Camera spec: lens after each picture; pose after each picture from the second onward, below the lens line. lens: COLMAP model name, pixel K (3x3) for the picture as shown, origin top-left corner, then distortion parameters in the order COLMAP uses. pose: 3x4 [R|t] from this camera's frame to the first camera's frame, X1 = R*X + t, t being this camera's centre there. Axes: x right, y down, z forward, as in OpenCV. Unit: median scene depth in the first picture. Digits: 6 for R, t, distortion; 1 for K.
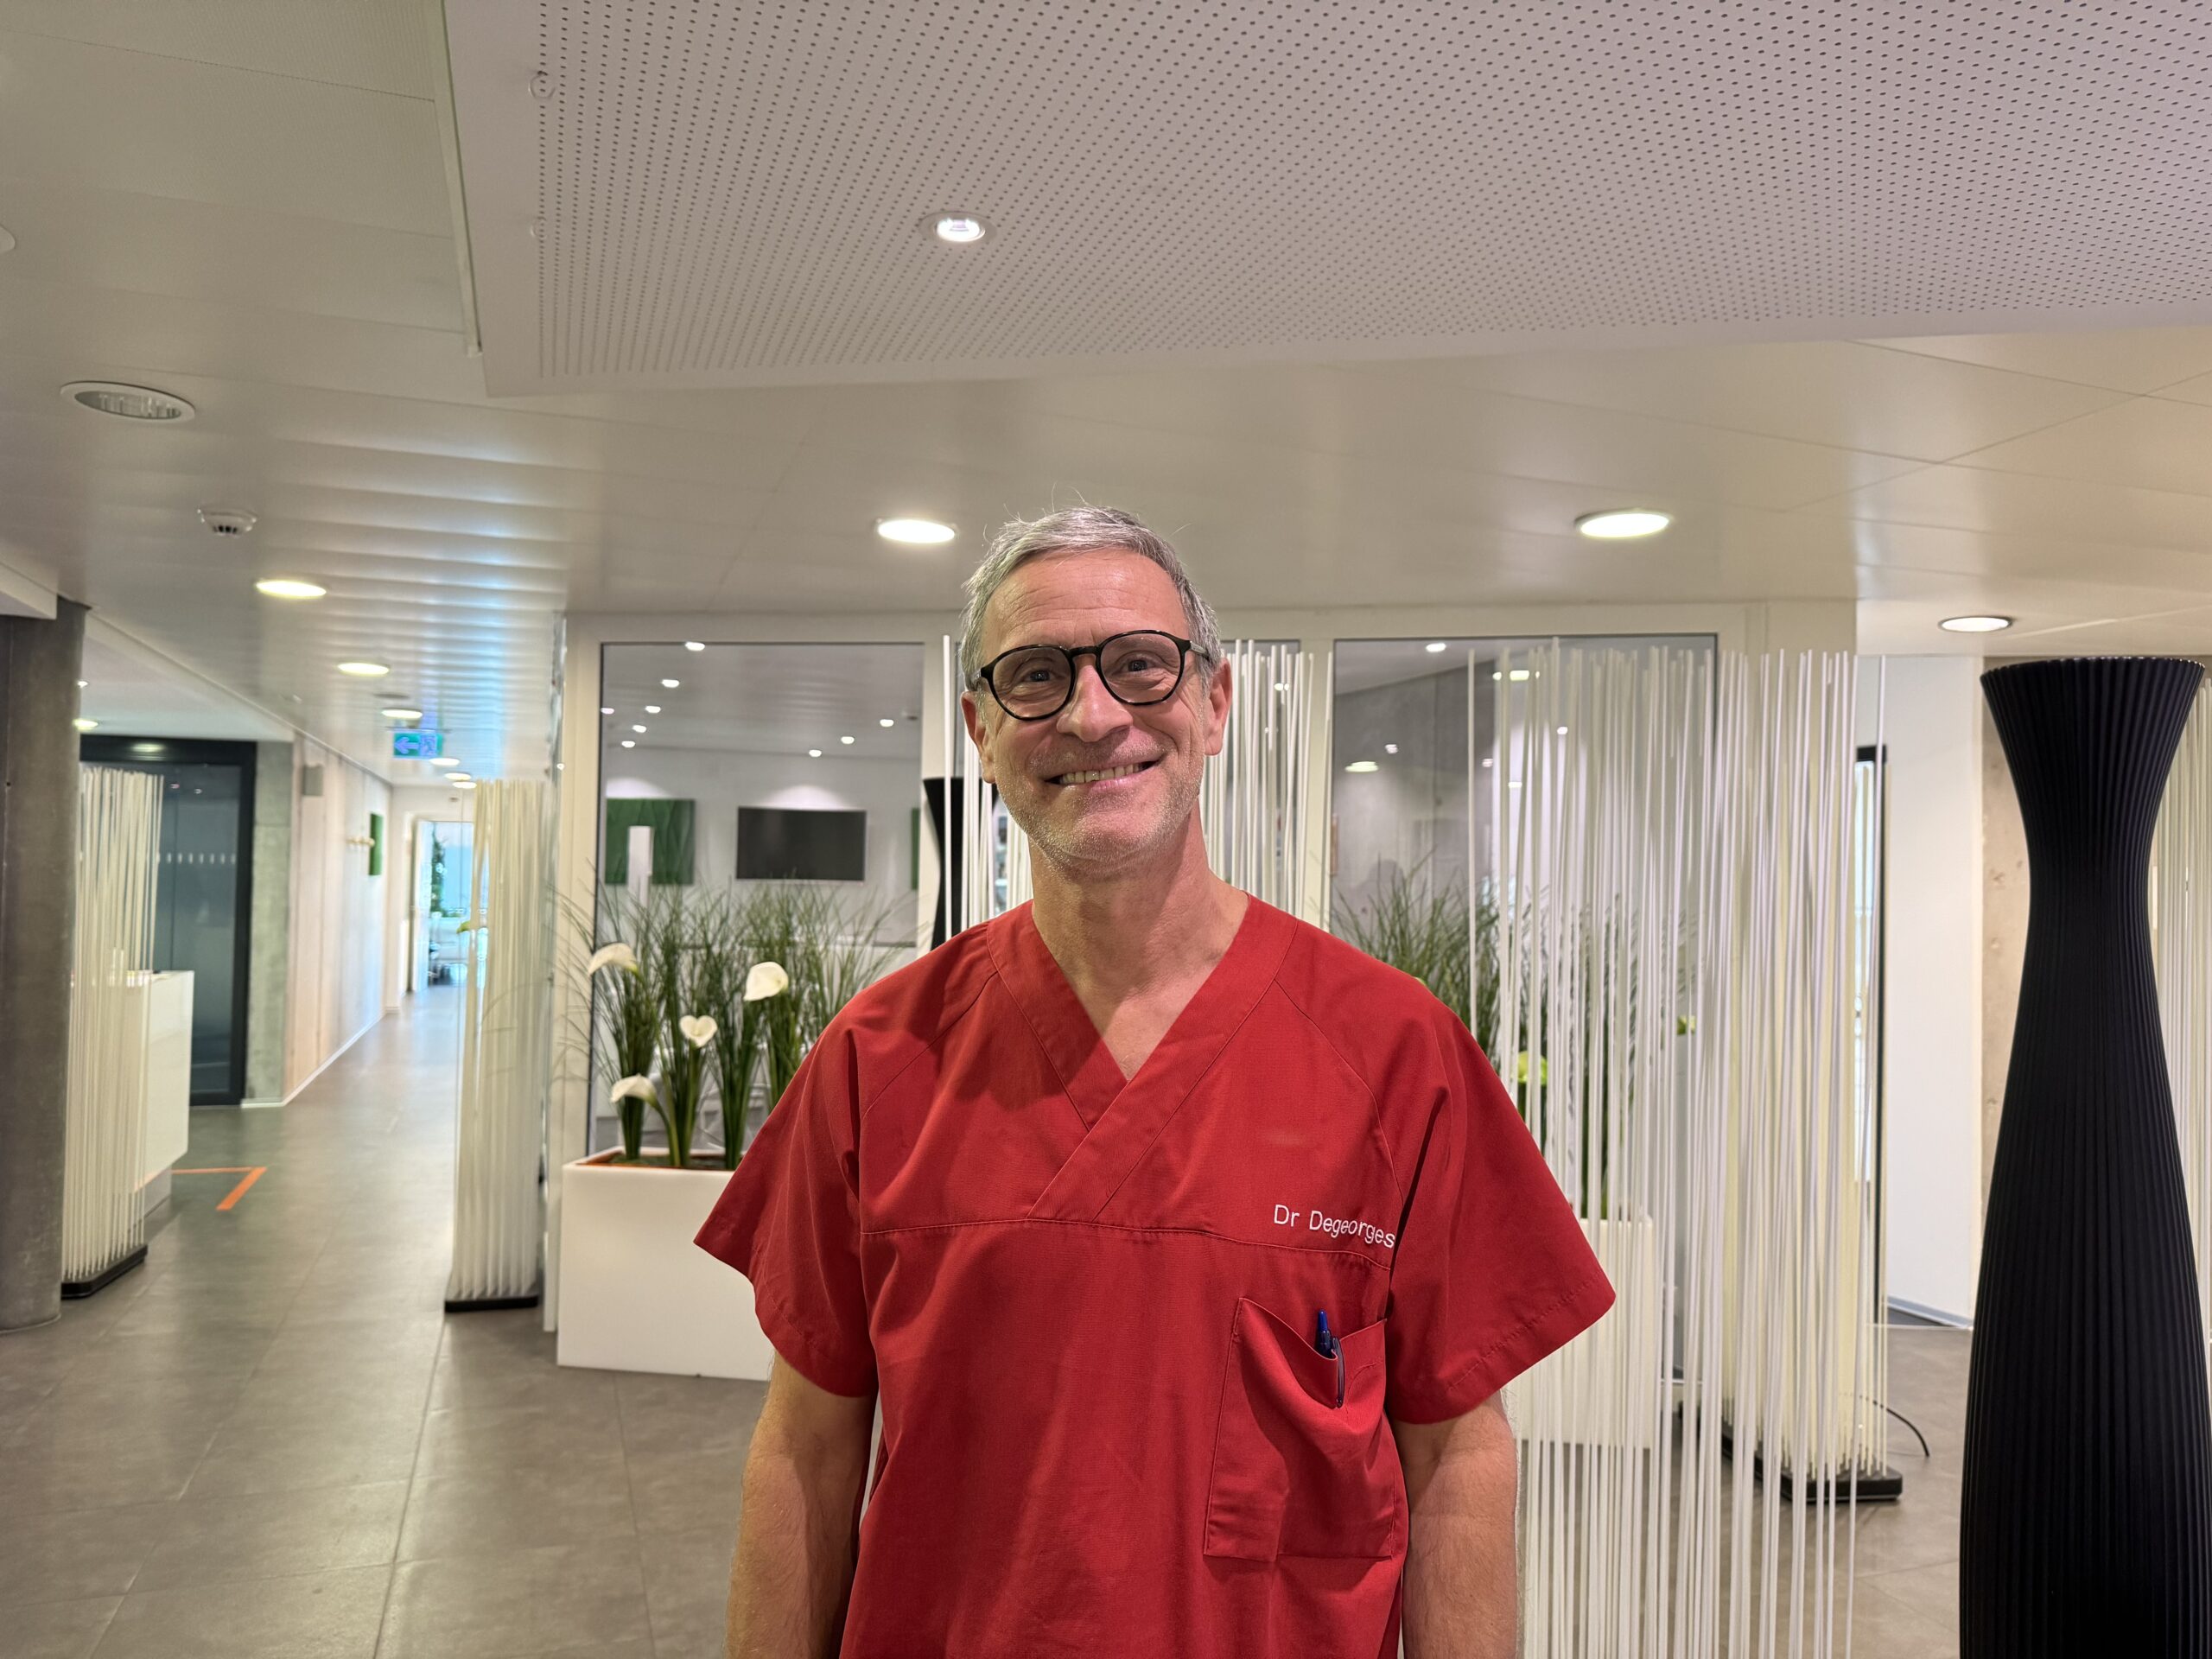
lens RADIAL K [[1546.2, 0, 1111.1], [0, 1546.2, 835.4], [0, 0, 1]] dist [0.108754, -0.188512]
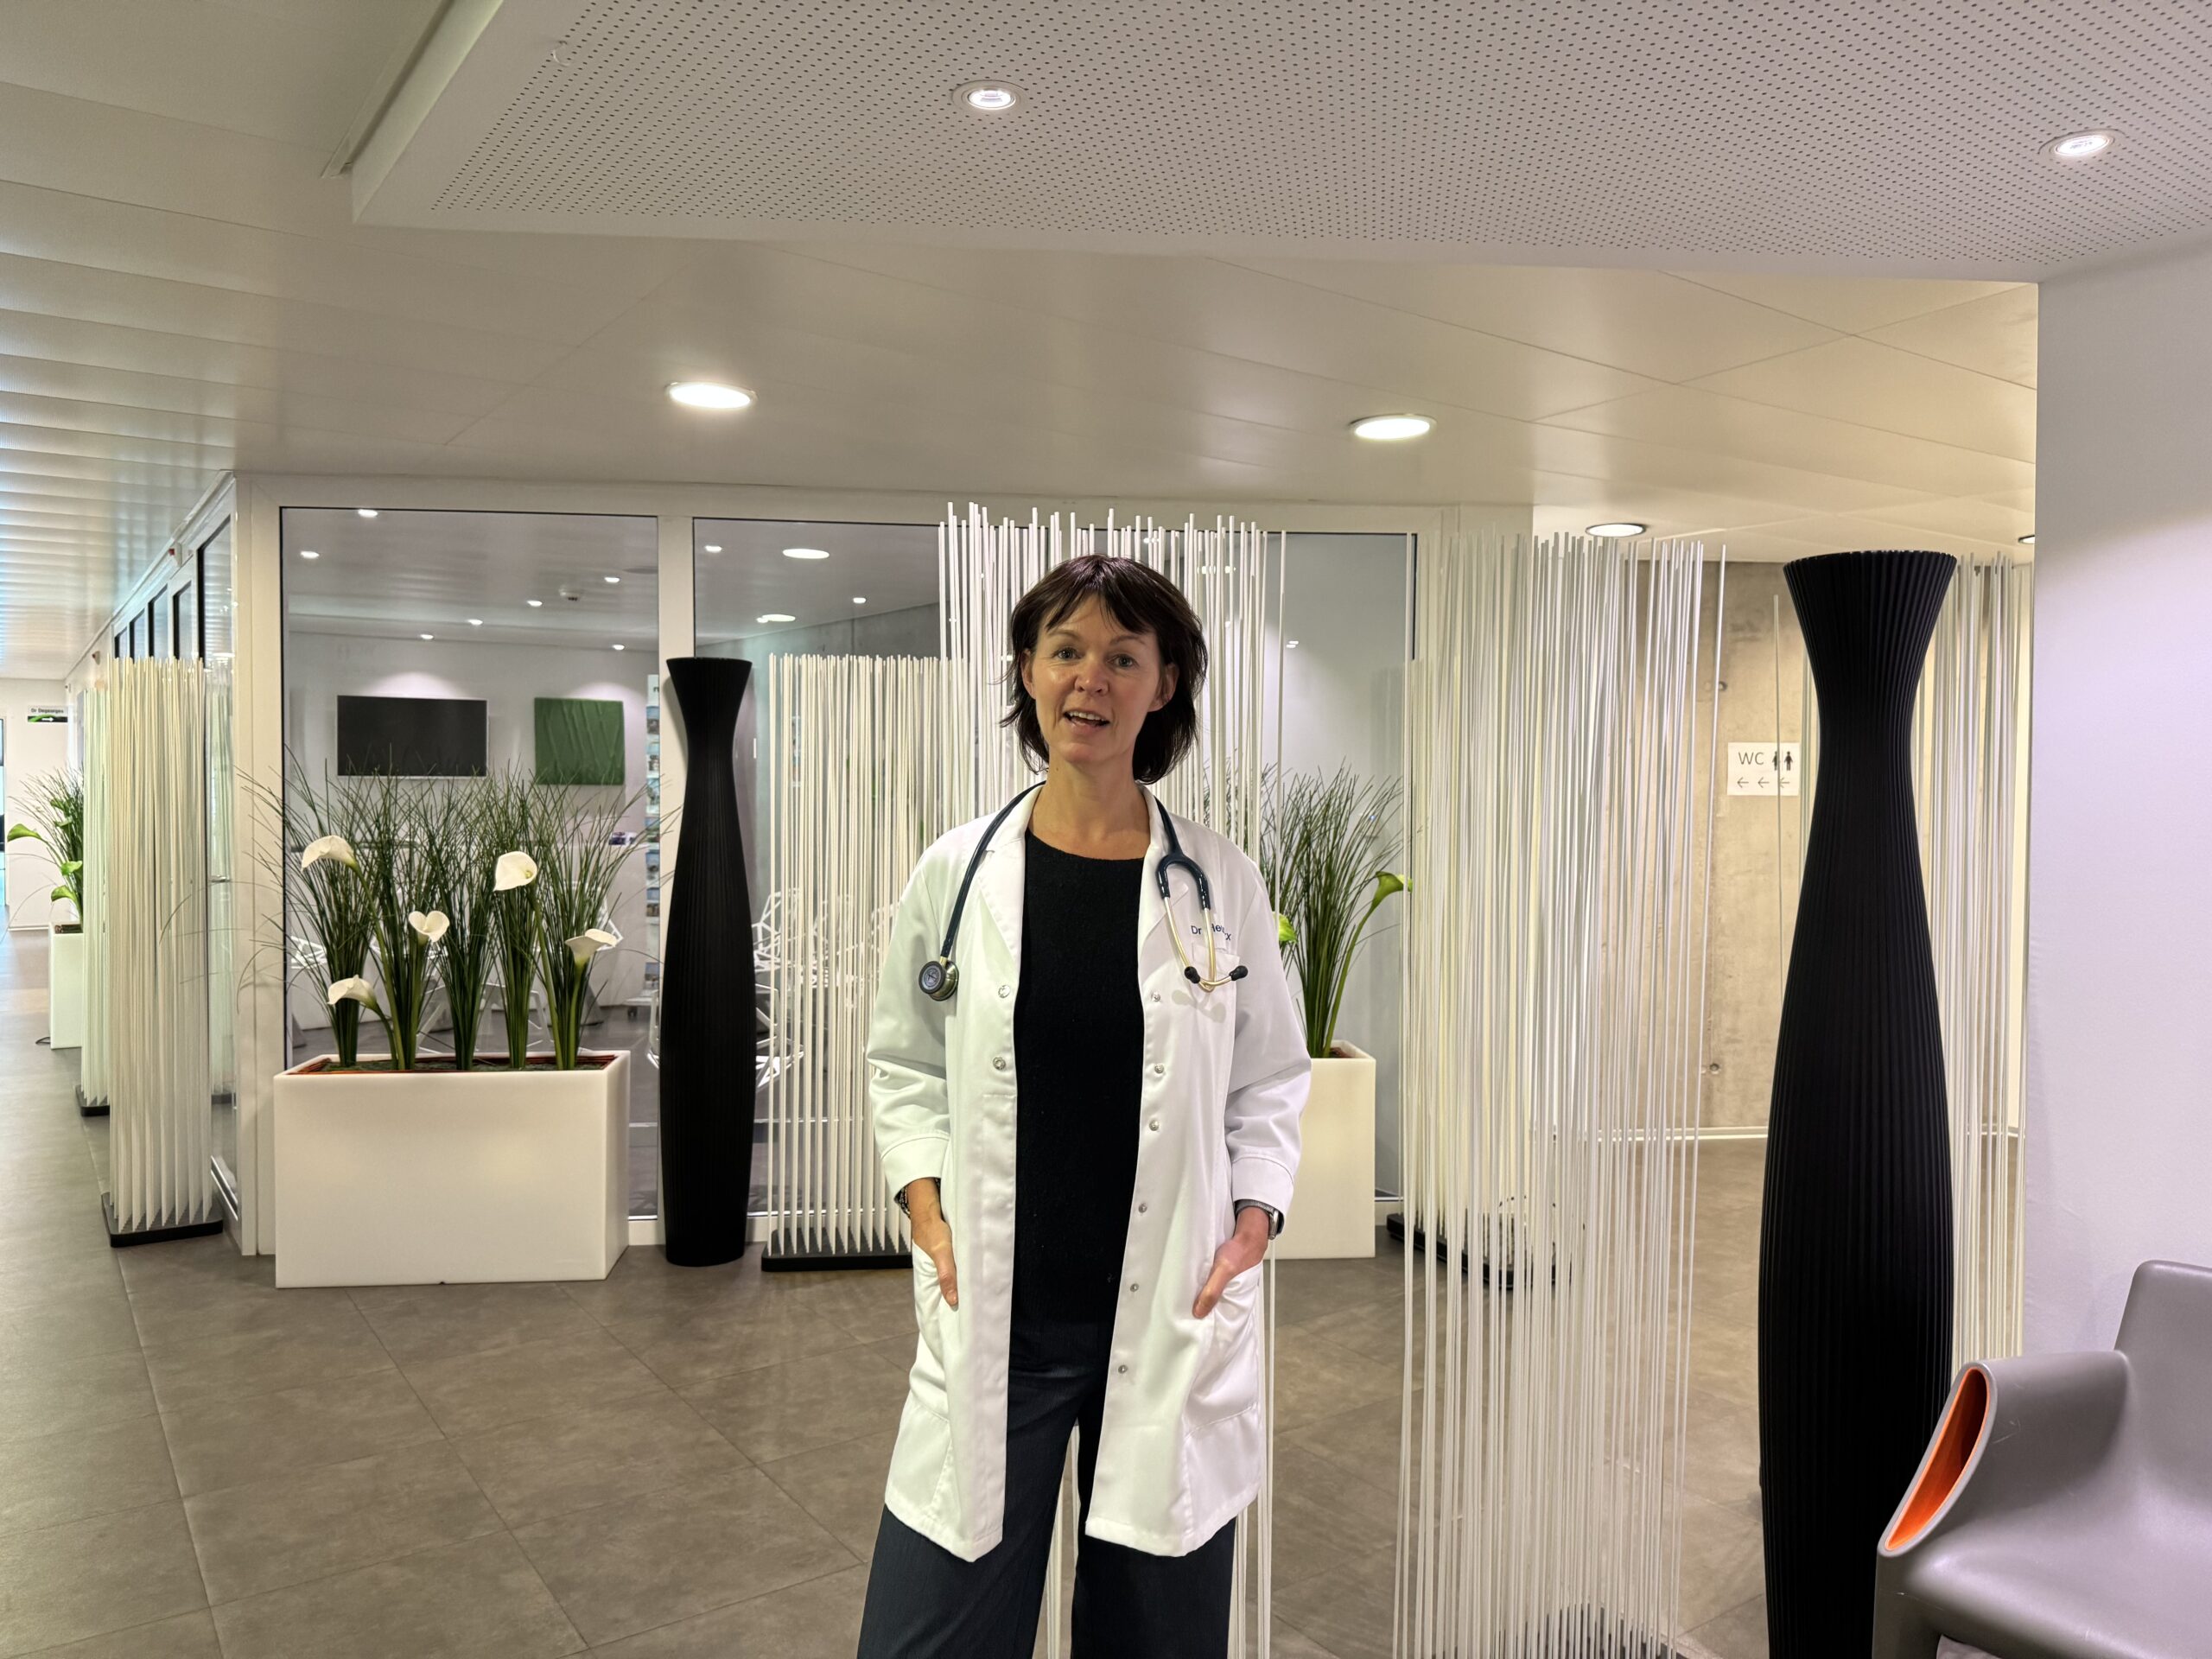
lens RADIAL K [[1552.5, 0, 1100.5], [0, 1552.5, 827.1], [0, 0, 1]] dist [0.049758, -0.063907]
pose [[0.964507, -0.021620, 0.263171, -0.115893], [0.005327, 0.998033, 0.062467, 0.008652], [-0.264004, -0.058848, 0.962725, -0.009620]]
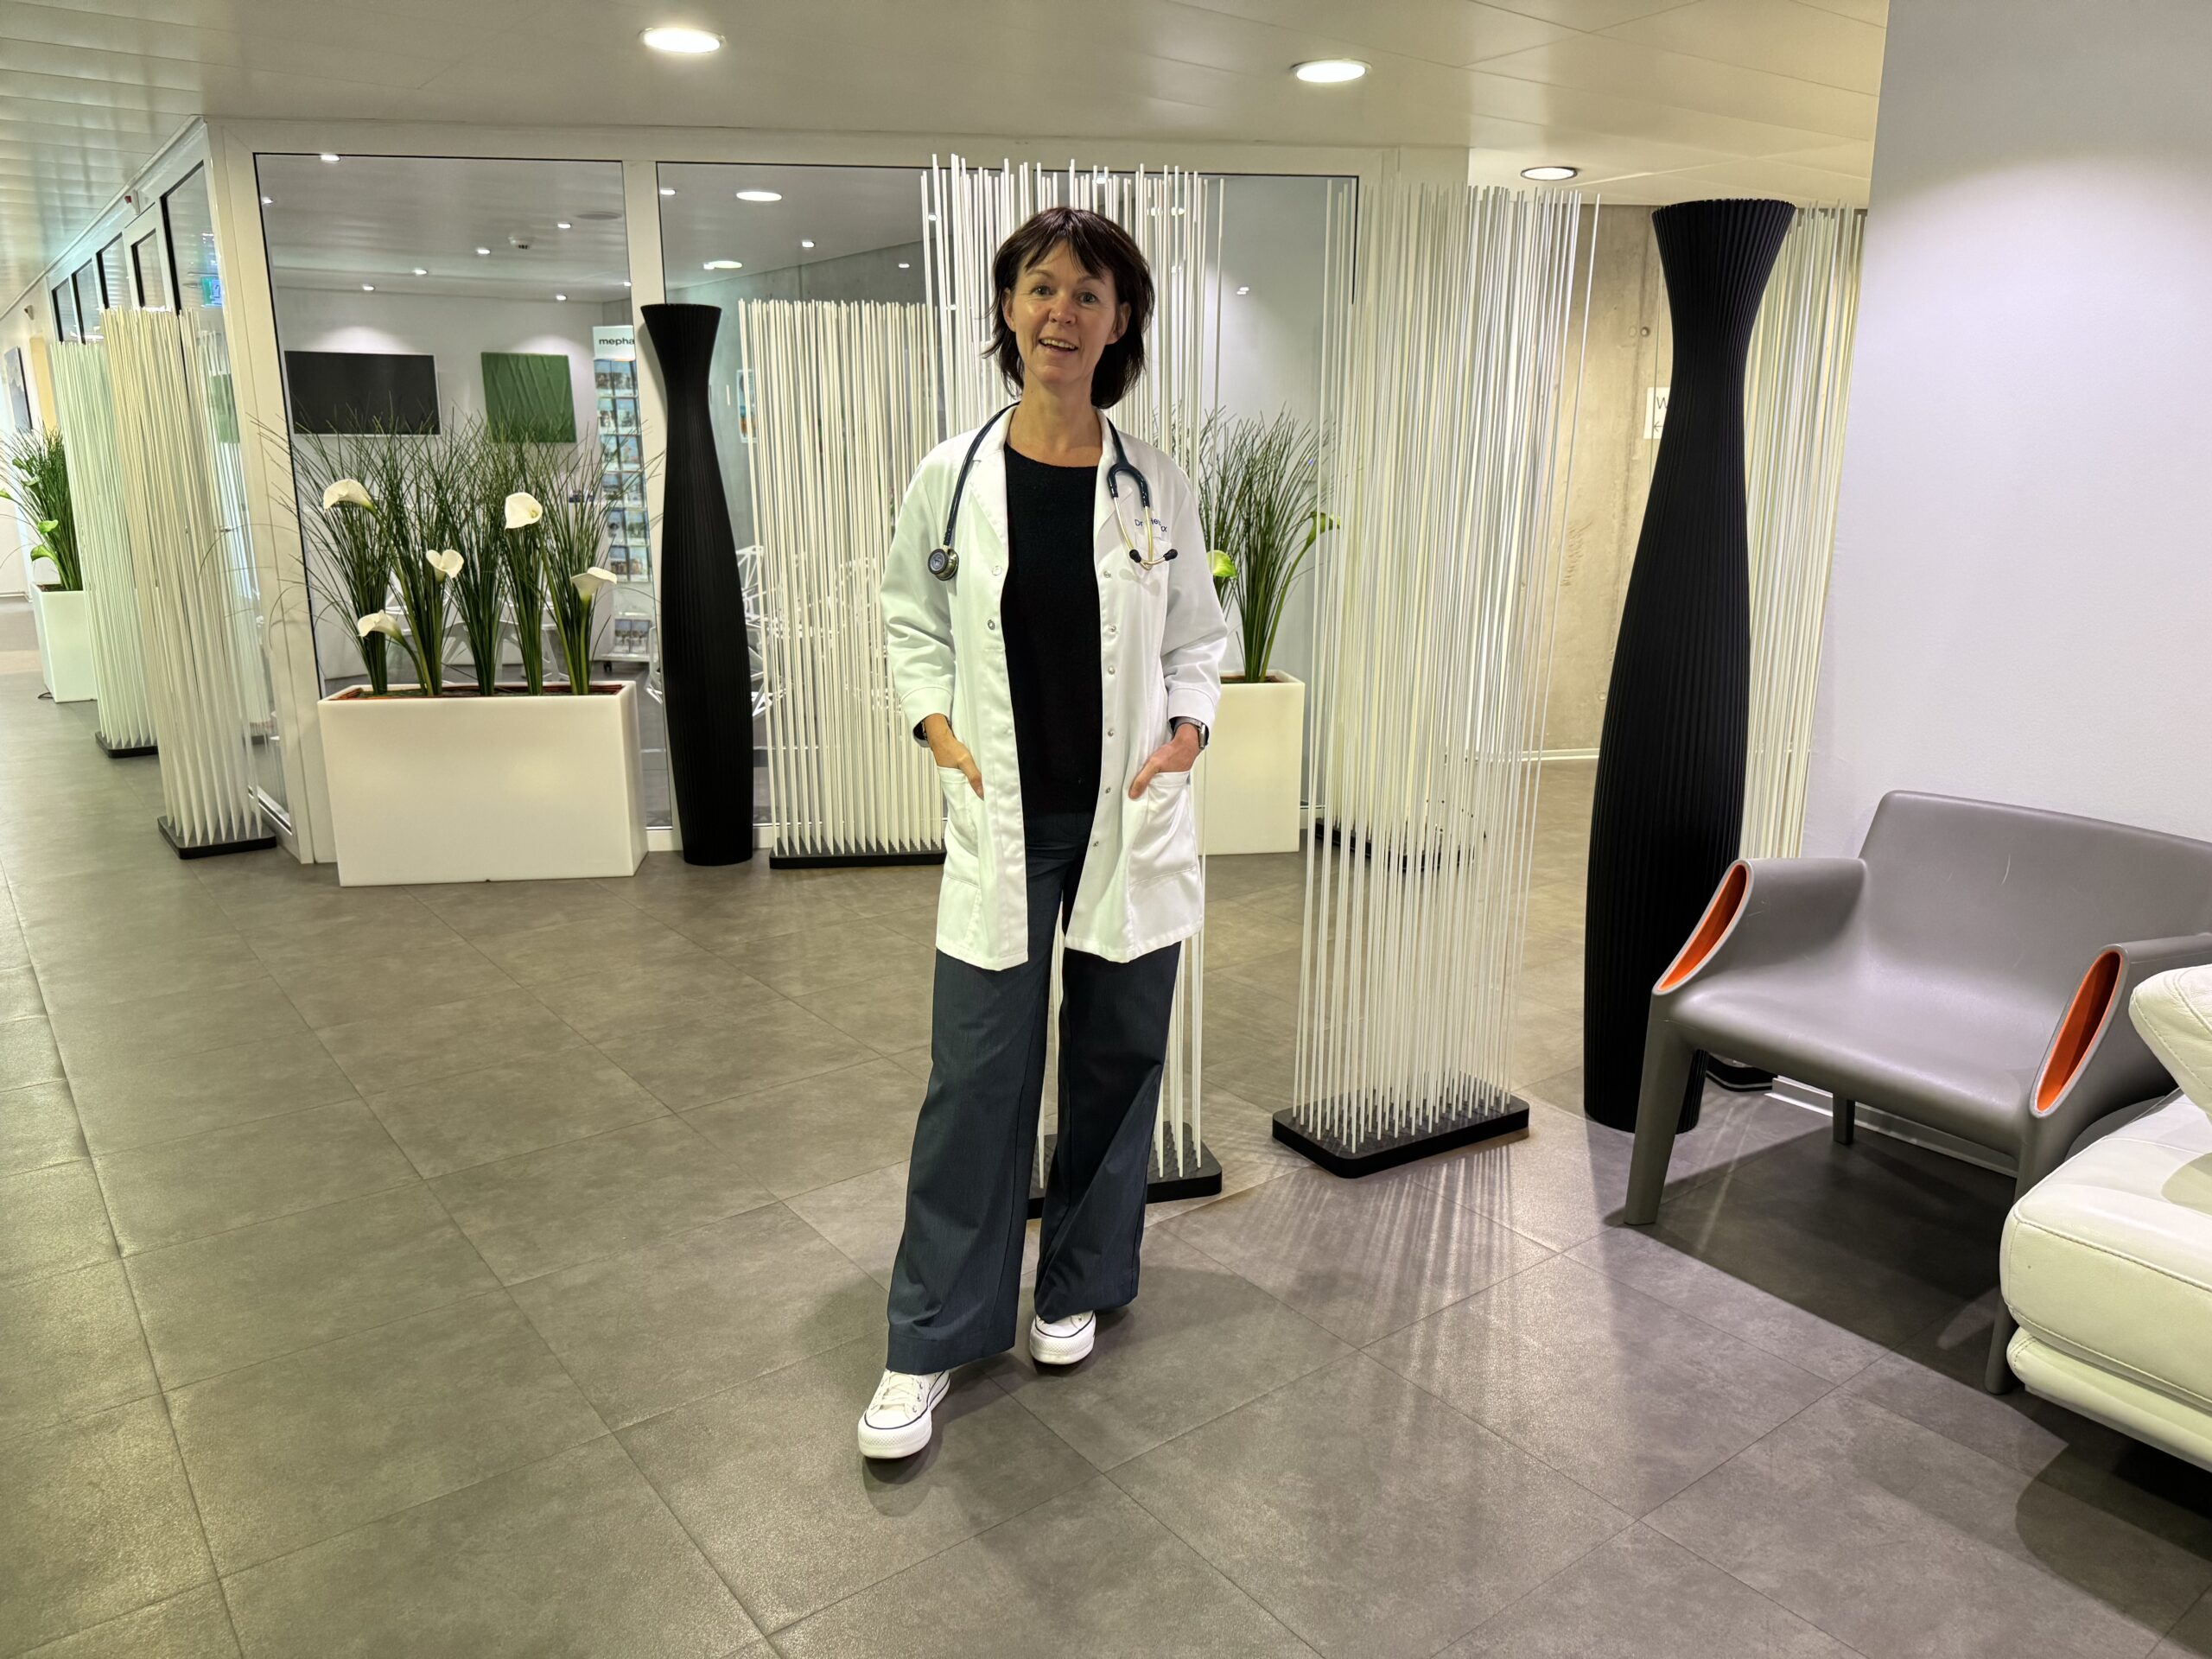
lens RADIAL K [[1555.6, 0, 1104.5], [0, 1555.6, 833.8], [0, 0, 1]] dist [0.034133, -0.044228]
pose [[0.954394, -0.091822, 0.284079, -0.152211], [0.011066, 0.961755, 0.273687, 0.018511], [-0.298345, -0.258061, 0.918909, -0.116028]]
